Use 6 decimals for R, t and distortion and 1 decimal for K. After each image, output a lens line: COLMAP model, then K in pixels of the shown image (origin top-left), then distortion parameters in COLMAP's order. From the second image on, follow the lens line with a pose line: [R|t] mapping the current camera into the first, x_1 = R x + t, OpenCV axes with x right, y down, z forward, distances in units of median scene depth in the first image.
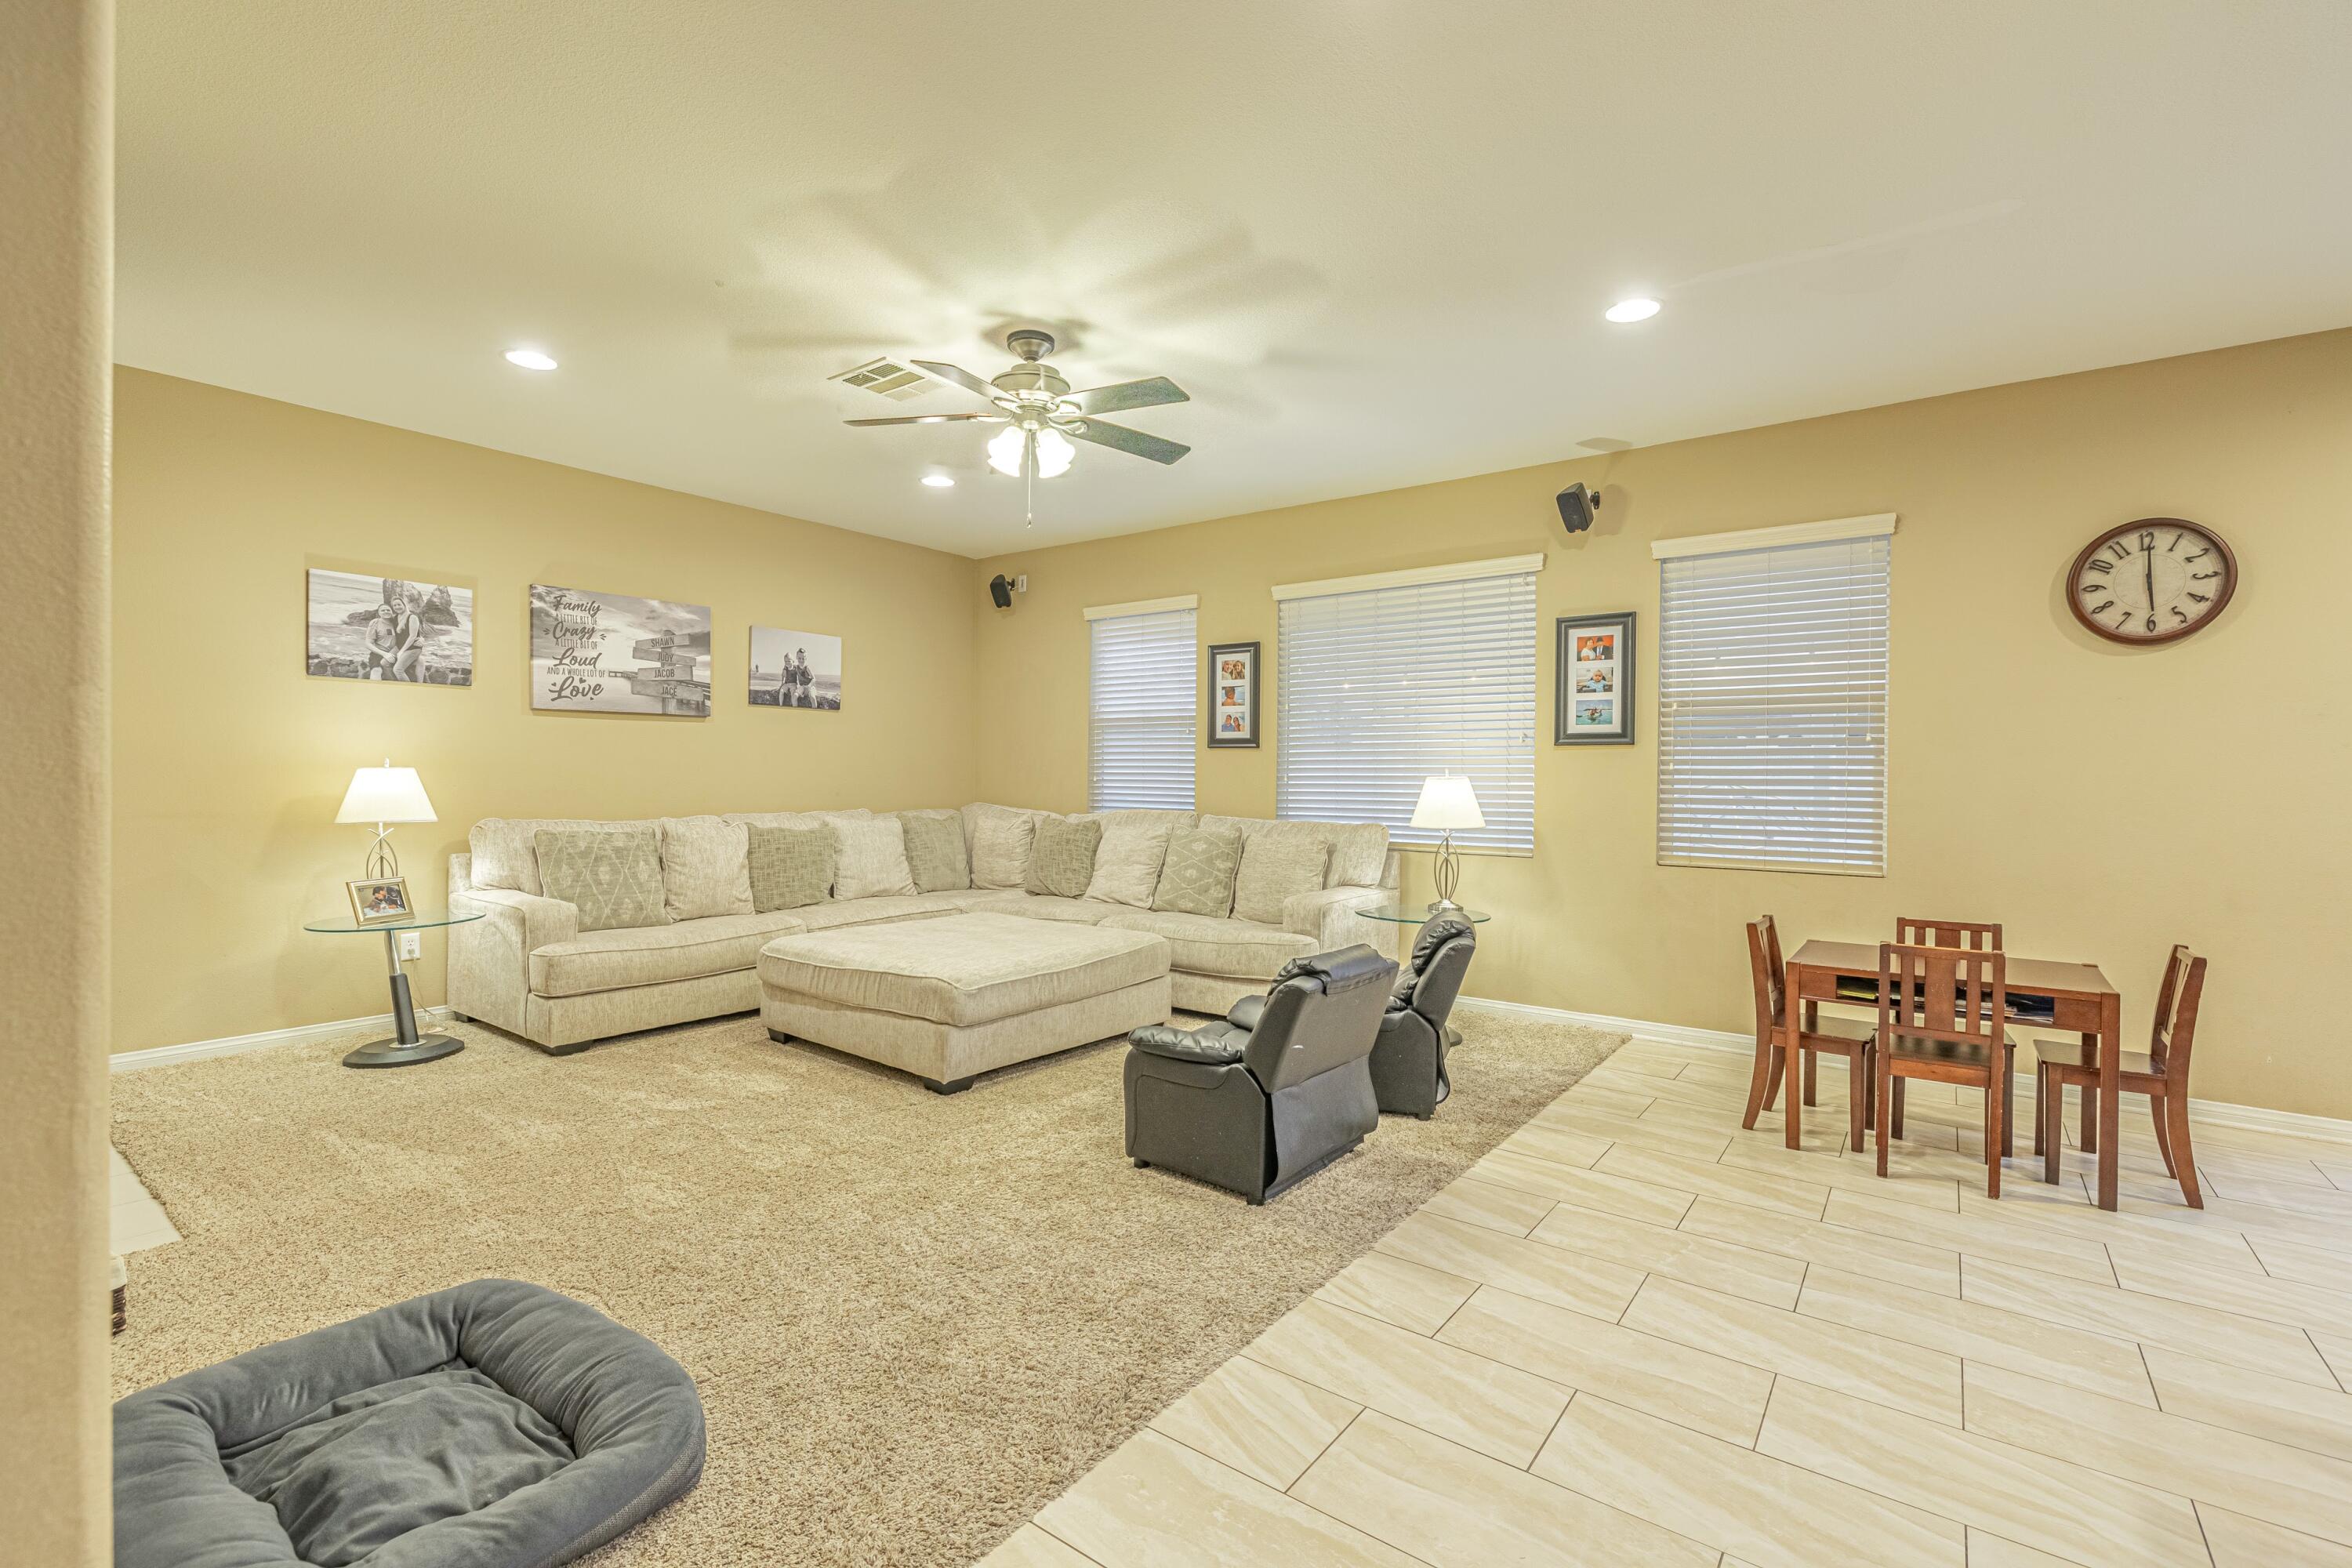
lens RADIAL K [[1039.8, 0, 1173.1], [0, 1039.8, 786.0], [0, 0, 1]] dist [-0.010659, 0.003189]
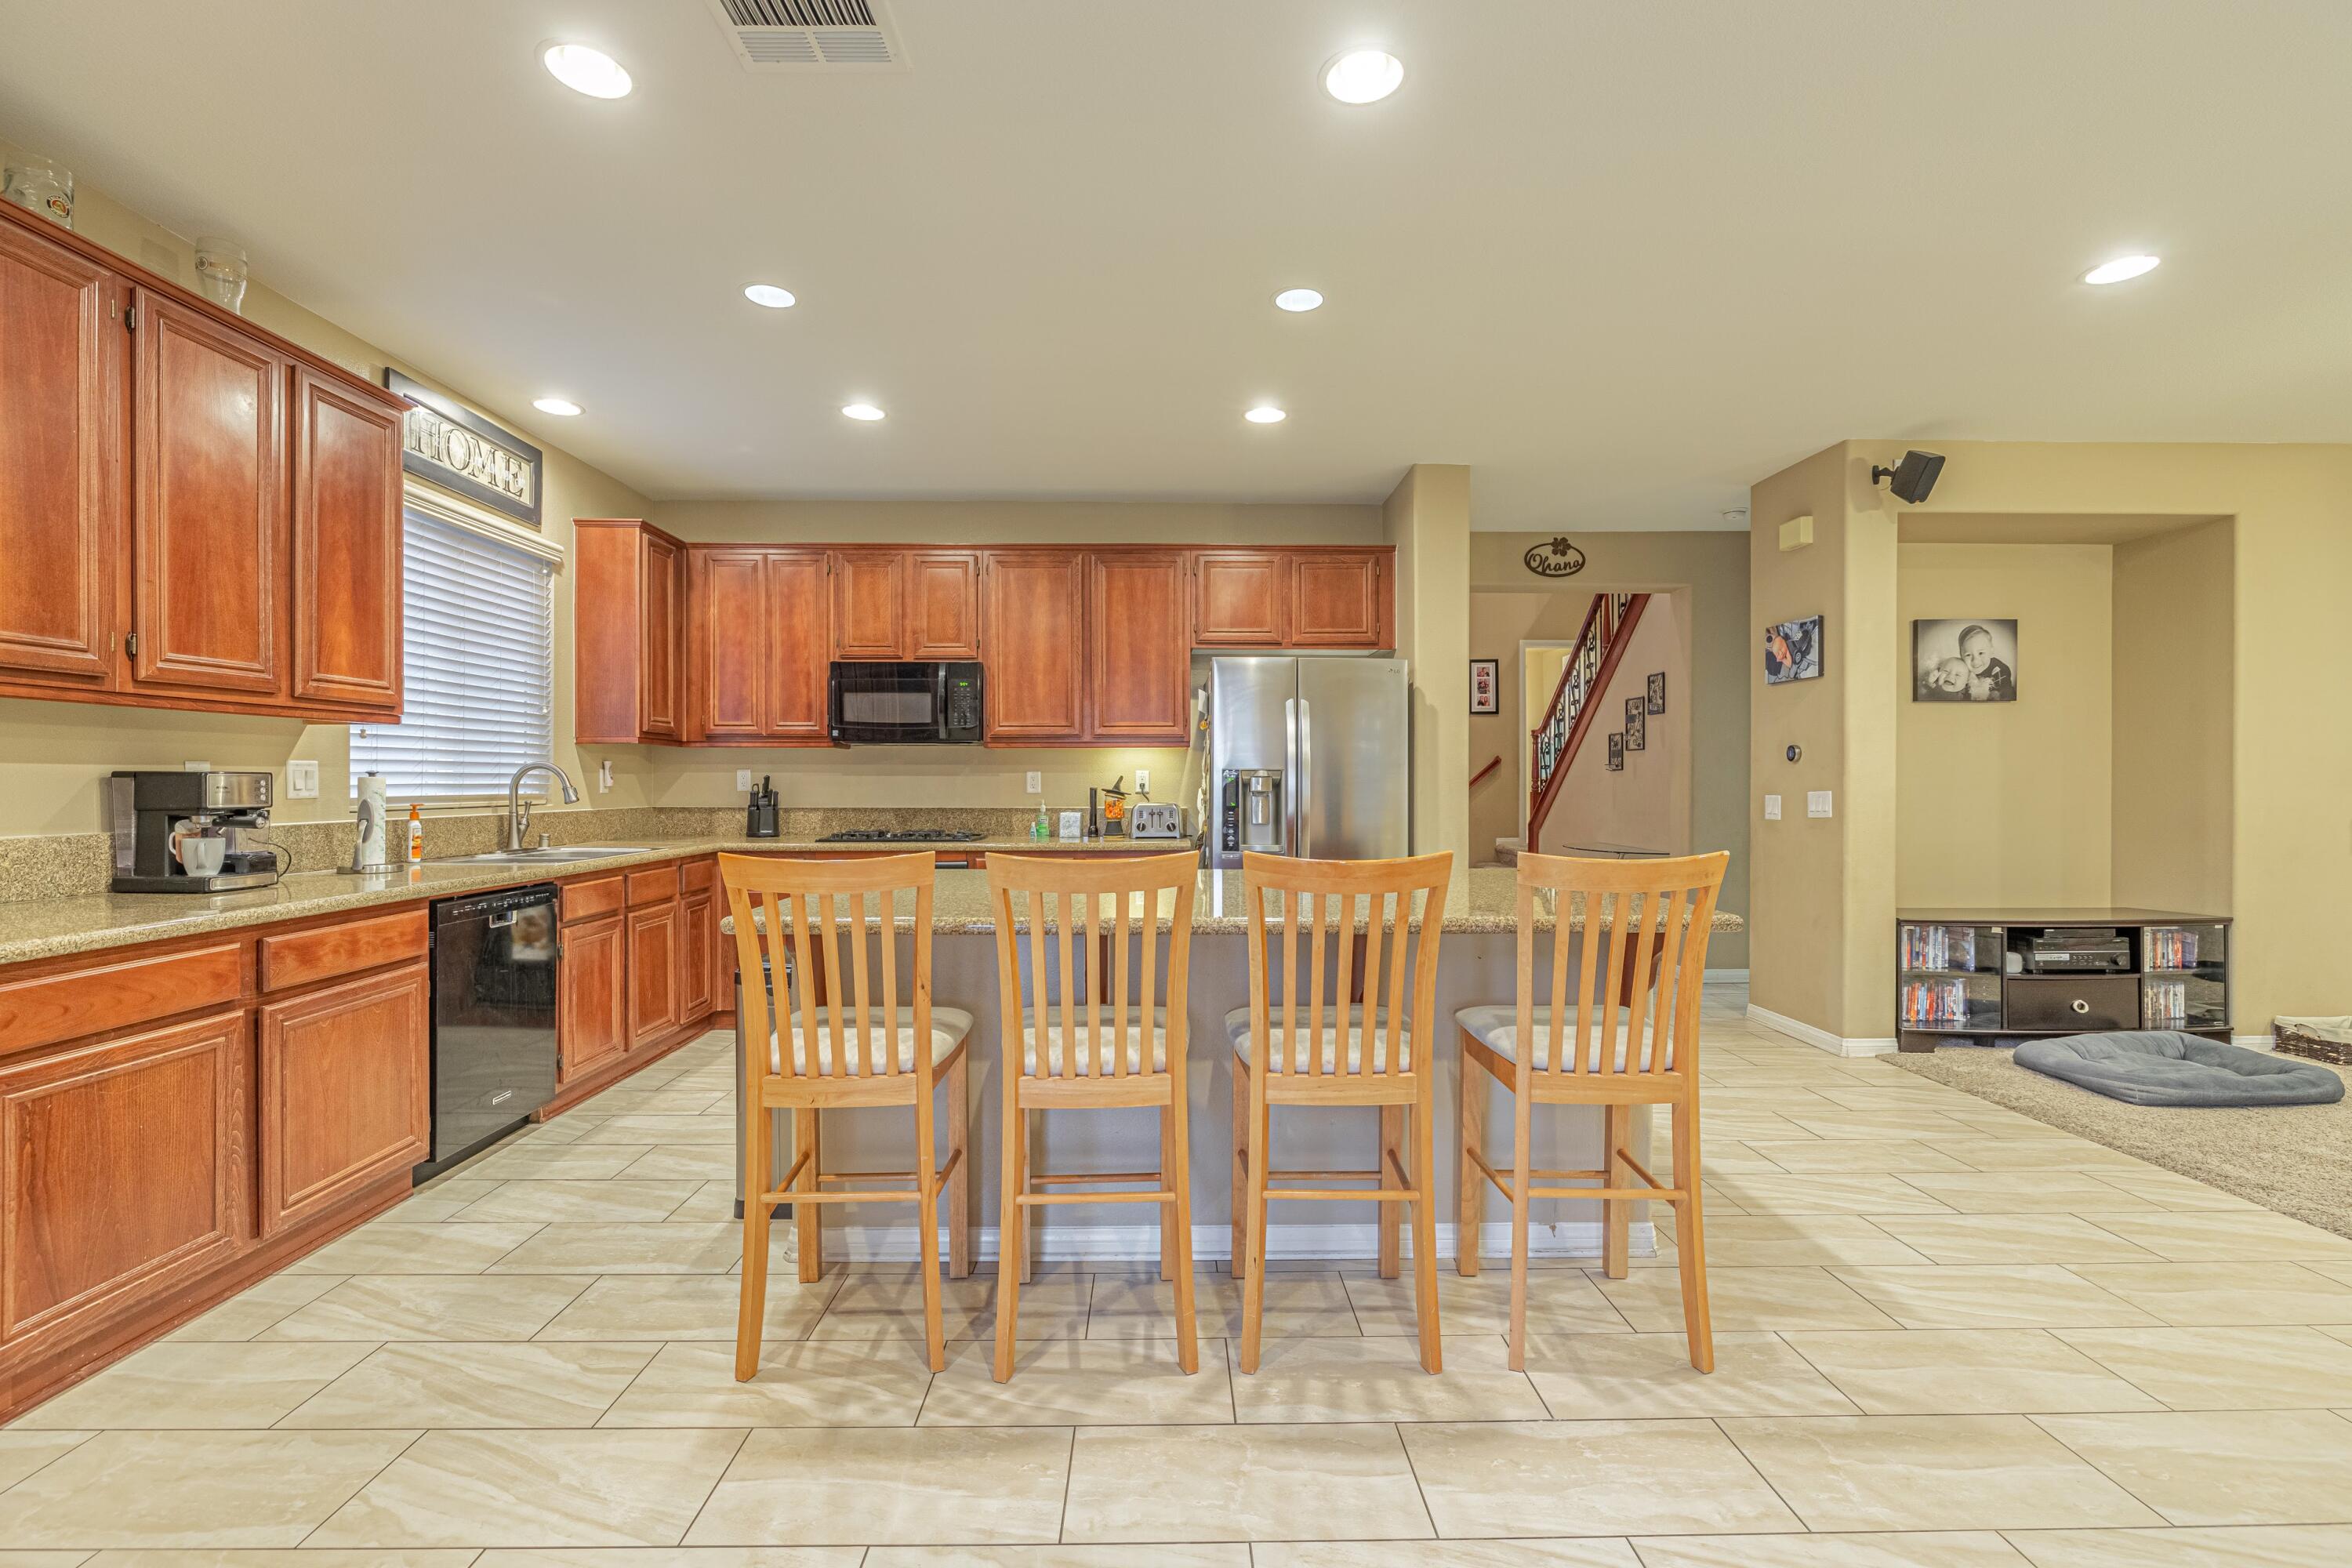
lens RADIAL K [[1039.8, 0, 1167.0], [0, 1039.8, 785.0], [0, 0, 1]] dist [-0.010659, 0.003189]
pose [[-0.786855, -0.009047, -0.617072, 1.183634], [-0.014315, 0.999891, 0.003595, -0.001289], [0.616972, 0.011663, -0.786898, 0.664793]]
